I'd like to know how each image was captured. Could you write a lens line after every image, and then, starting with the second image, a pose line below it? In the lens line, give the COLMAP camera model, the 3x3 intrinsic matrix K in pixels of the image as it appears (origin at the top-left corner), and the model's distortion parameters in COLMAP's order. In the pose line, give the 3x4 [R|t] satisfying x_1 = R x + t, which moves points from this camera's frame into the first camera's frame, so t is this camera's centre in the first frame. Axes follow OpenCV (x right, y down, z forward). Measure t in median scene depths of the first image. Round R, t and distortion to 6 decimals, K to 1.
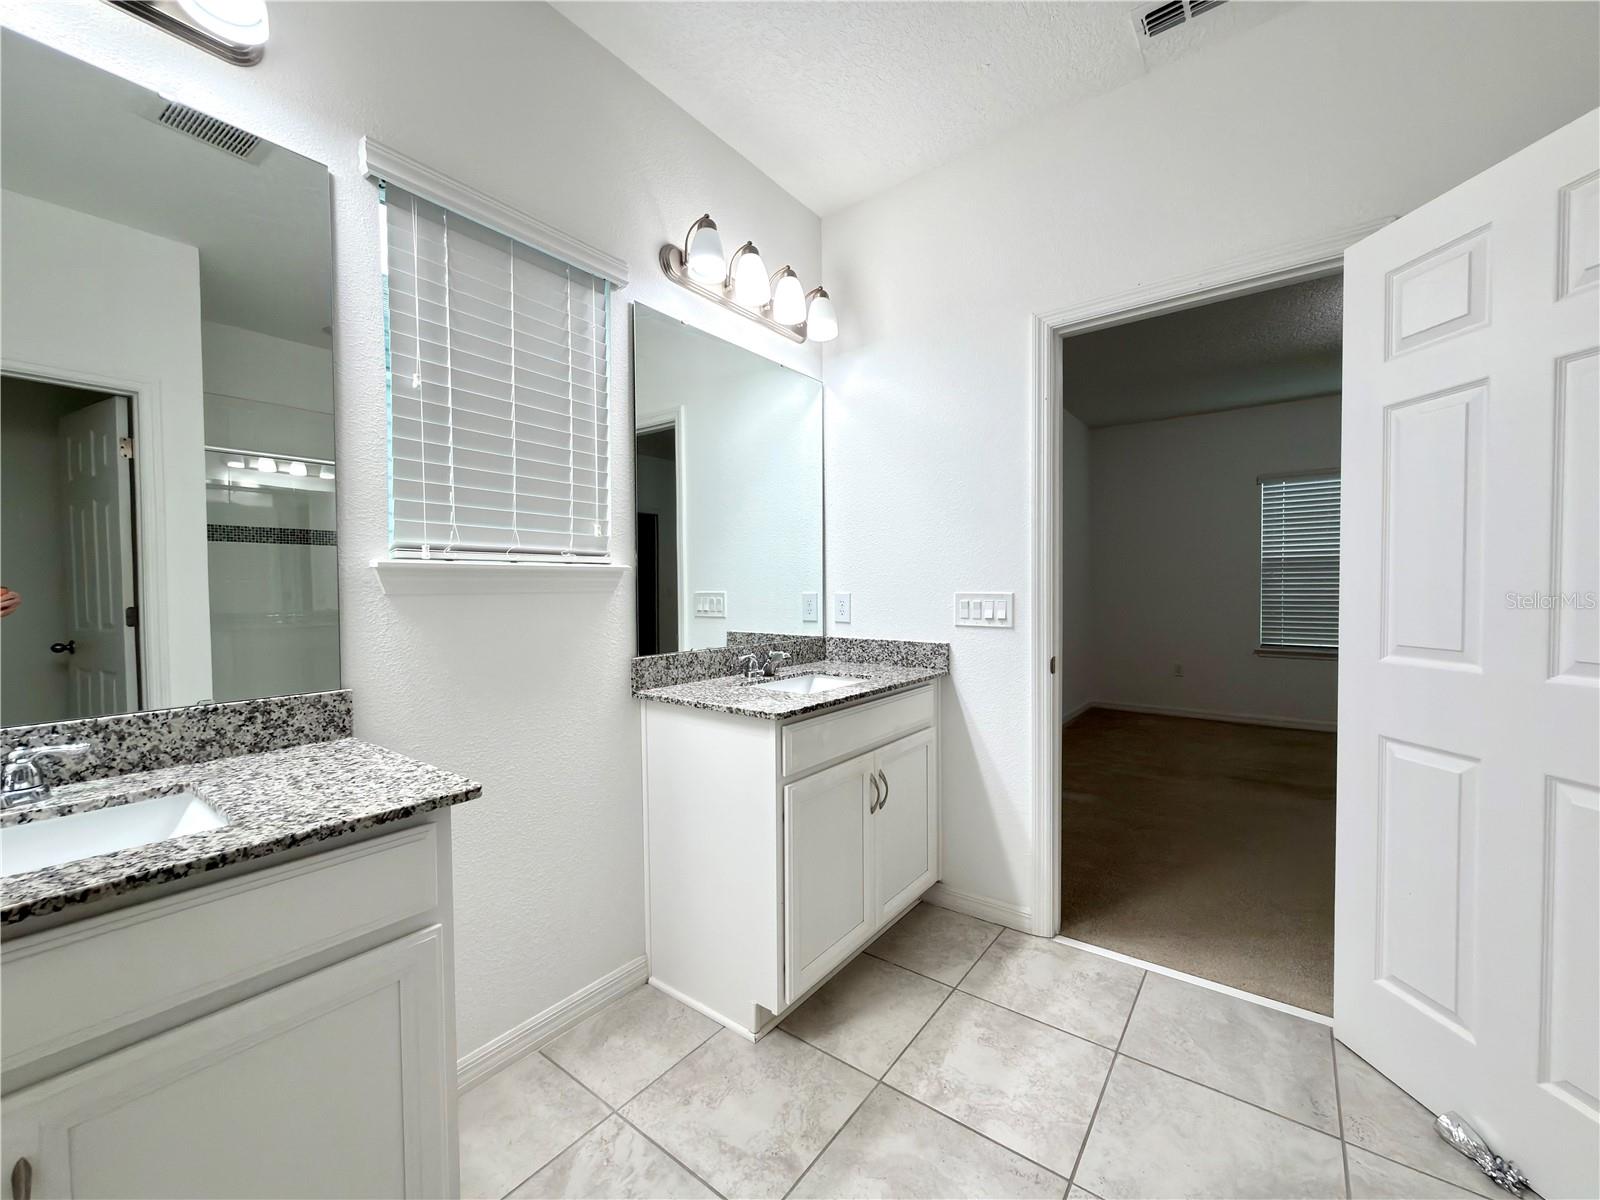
lens RADIAL K [[636.6, 0, 808.7], [0, 636.6, 600.4], [0, 0, 1]] dist [0.000061, 0.000361]
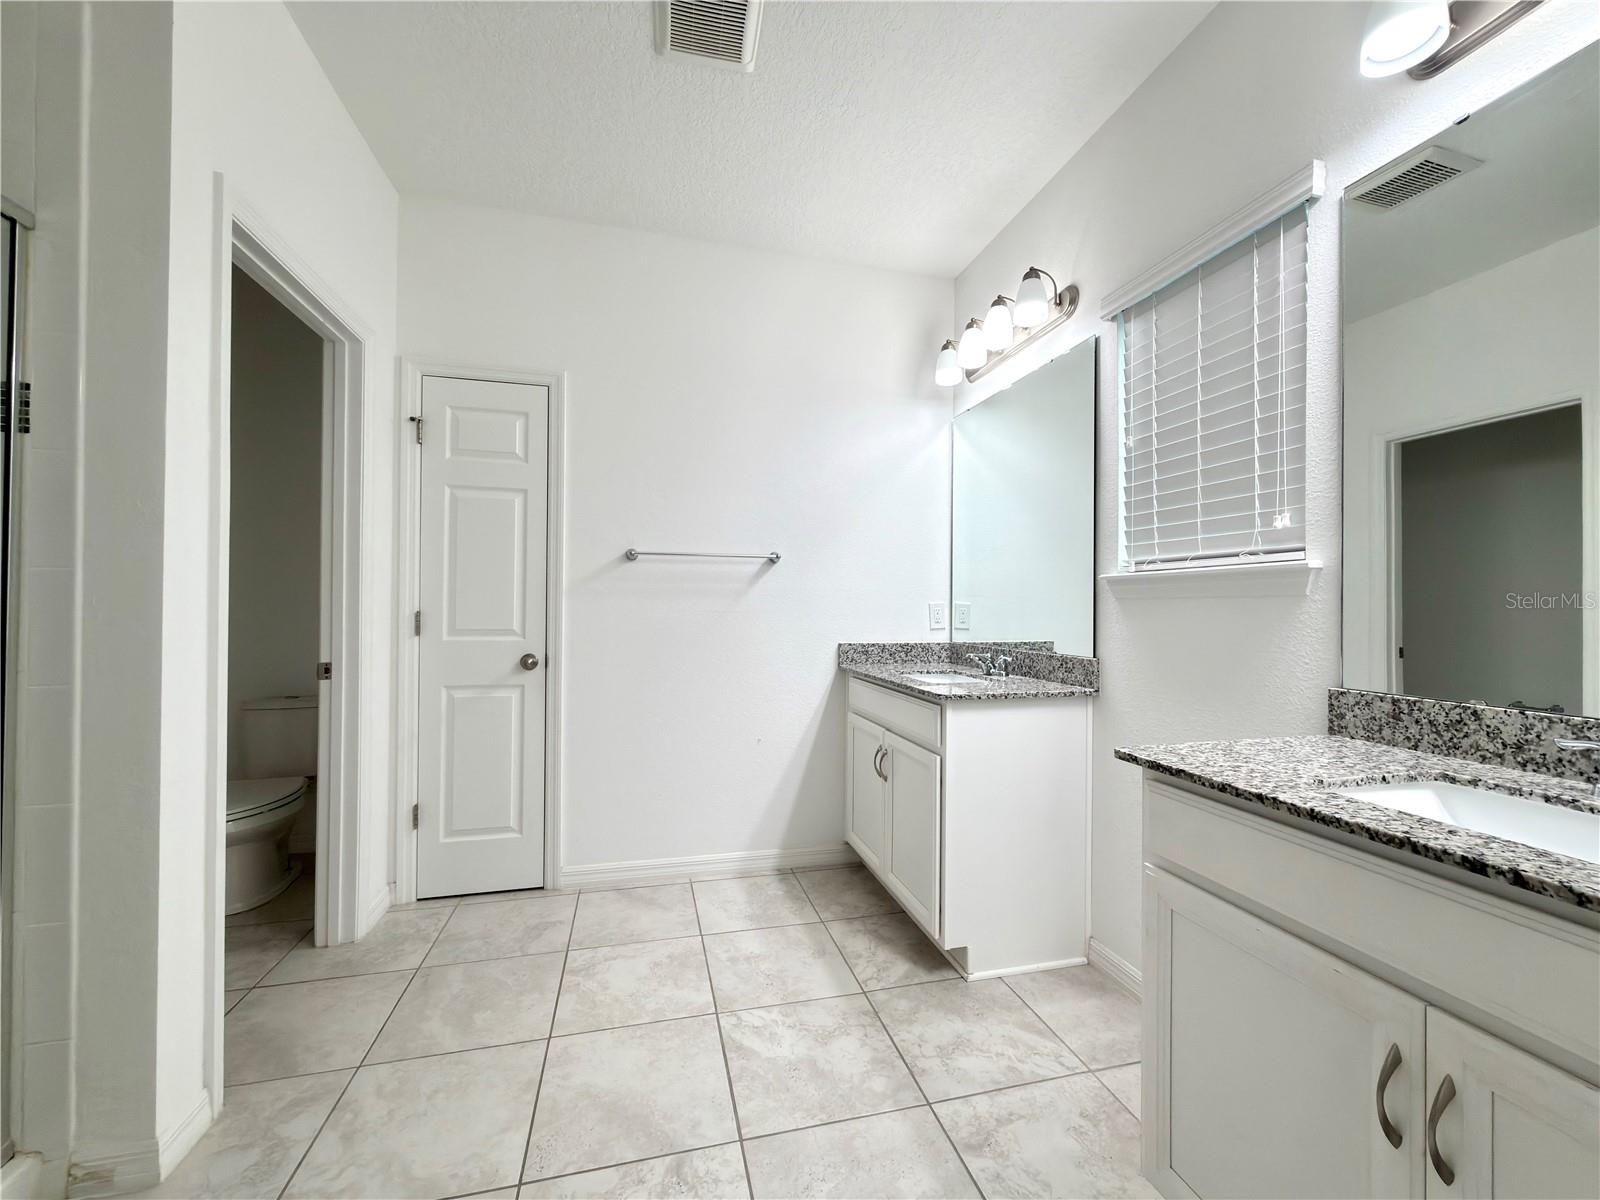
lens RADIAL K [[636.6, 0, 798.6], [0, 636.6, 599.3], [0, 0, 1]] dist [0.000061, 0.000361]
pose [[-0.622147, -0.005650, -0.782880, 0.782485], [-0.019955, 0.999764, 0.008642, -0.004226], [0.782646, 0.020999, -0.622113, 1.146725]]
